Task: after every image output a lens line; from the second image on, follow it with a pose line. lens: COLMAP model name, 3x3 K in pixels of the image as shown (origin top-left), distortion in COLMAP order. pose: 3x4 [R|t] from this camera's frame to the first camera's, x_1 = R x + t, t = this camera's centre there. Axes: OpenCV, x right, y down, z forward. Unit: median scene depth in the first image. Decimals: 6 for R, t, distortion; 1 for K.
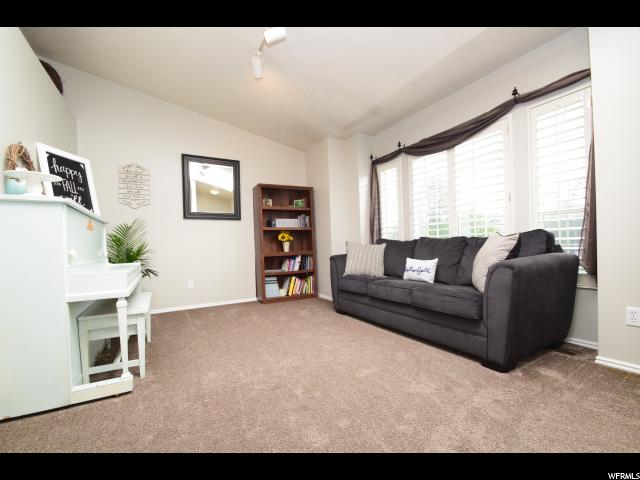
lens RADIAL K [[280.2, 0, 320.0], [0, 280.2, 240.0], [0, 0, 1]] dist [-0.002112, -0.000330]
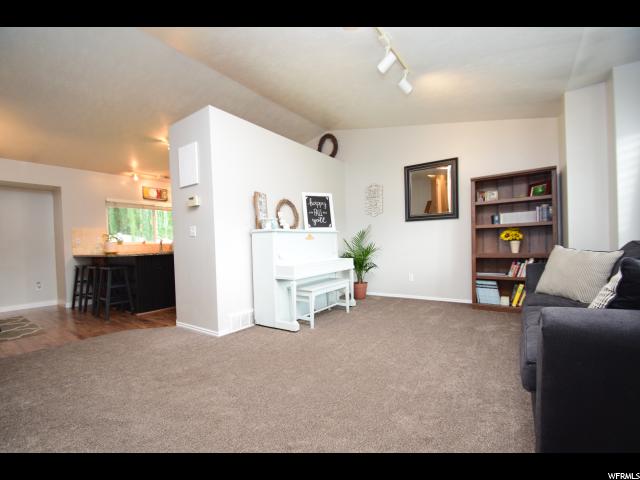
lens RADIAL K [[281.5, 0, 320.0], [0, 281.5, 240.0], [0, 0, 1]] dist [0.002024, 0.000121]
pose [[0.437326, 0.009043, -0.899258, 0.396442], [0.032856, 0.999121, 0.026026, -0.038349], [0.898703, -0.040928, 0.436644, 0.138034]]
